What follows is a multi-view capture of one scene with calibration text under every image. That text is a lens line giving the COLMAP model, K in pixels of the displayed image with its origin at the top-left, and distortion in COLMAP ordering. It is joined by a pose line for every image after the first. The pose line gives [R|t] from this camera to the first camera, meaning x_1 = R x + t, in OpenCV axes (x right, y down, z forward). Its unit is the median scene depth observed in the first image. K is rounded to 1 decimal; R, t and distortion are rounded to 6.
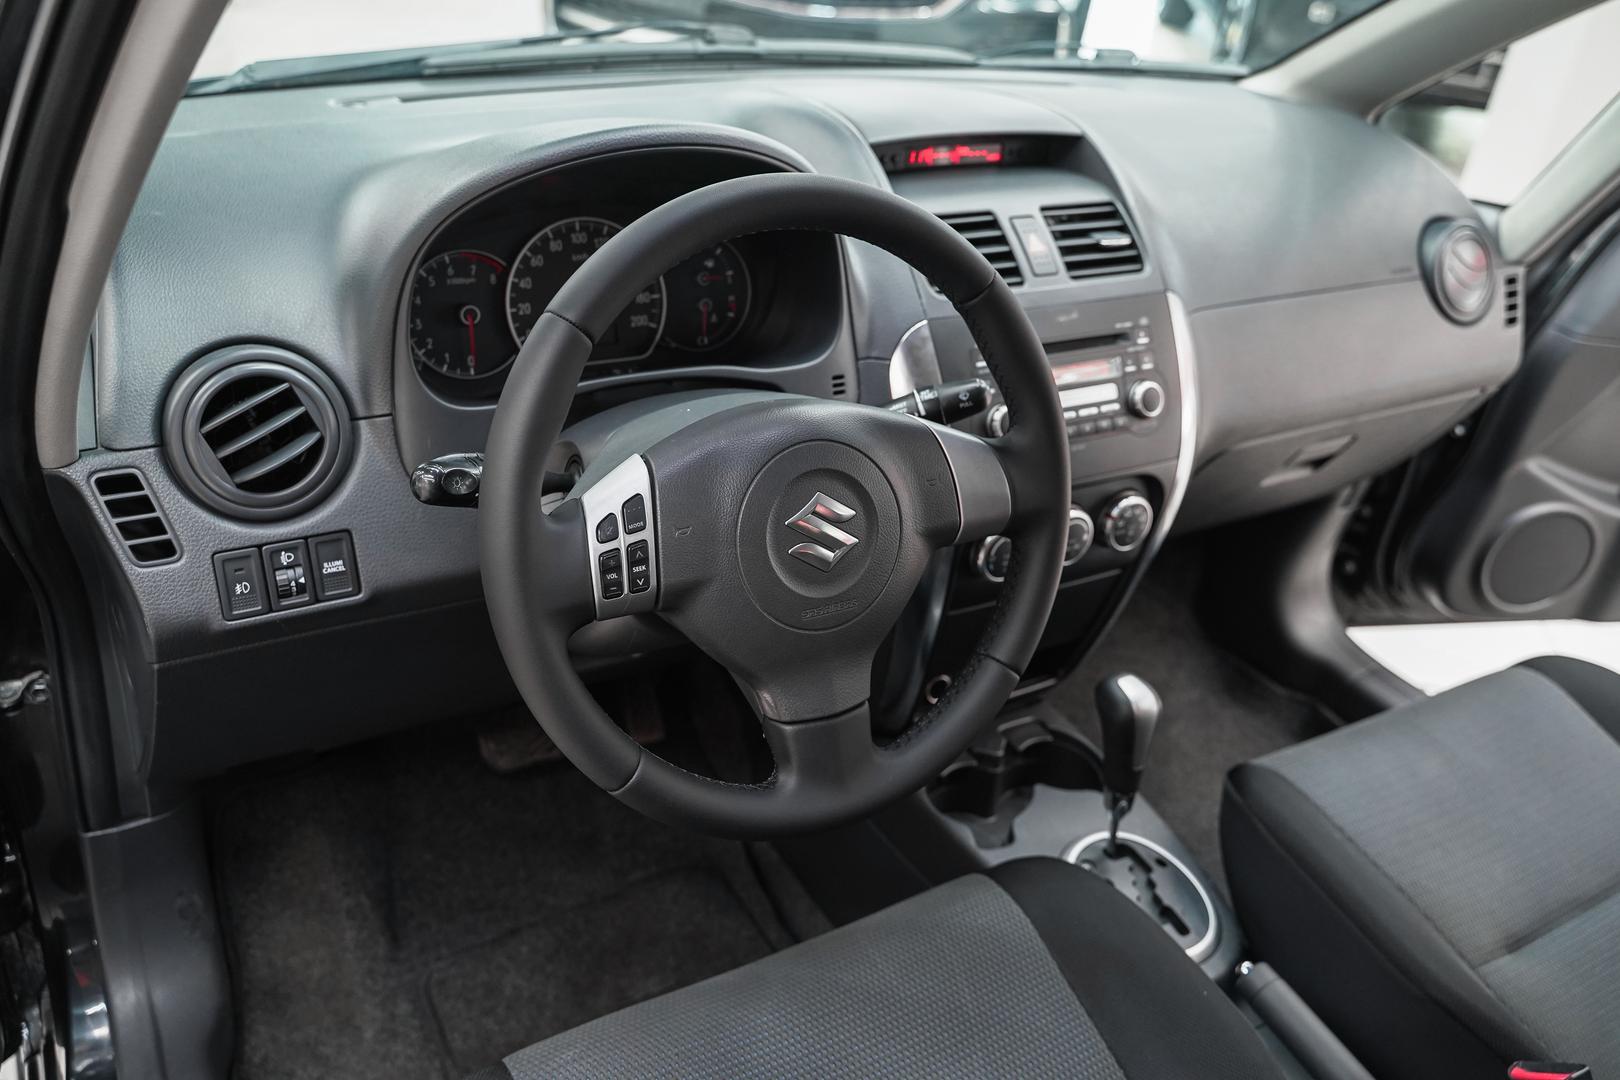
lens RADIAL K [[1316.5, 0, 812.7], [0, 1316.5, 534.4], [0, 0, 1]] dist [-0.004207, 0.003480]
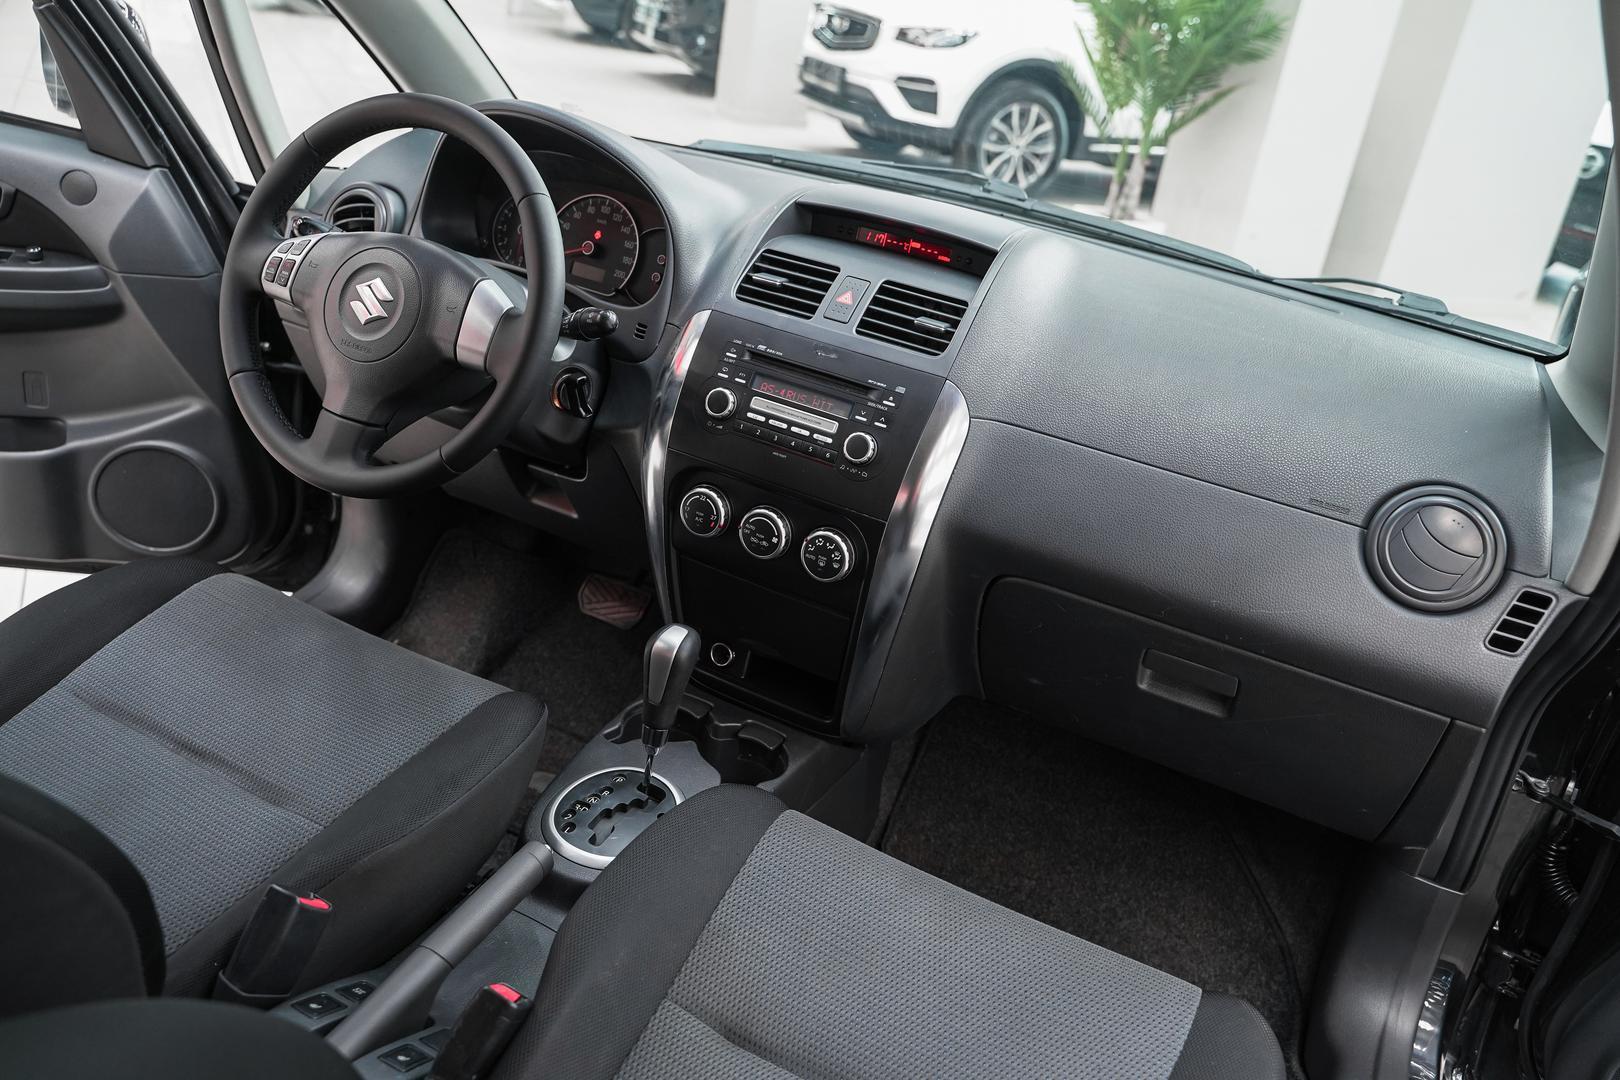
lens RADIAL K [[1288.8, 0, 810.0], [0, 1288.8, 540.0], [0, 0, 1]] dist [-0.009908, -0.000435]
pose [[0.549602, 0.331242, -0.766952, 1.094702], [-0.504717, 0.863213, 0.011134, -0.026354], [0.665731, 0.380975, 0.641607, 0.303287]]
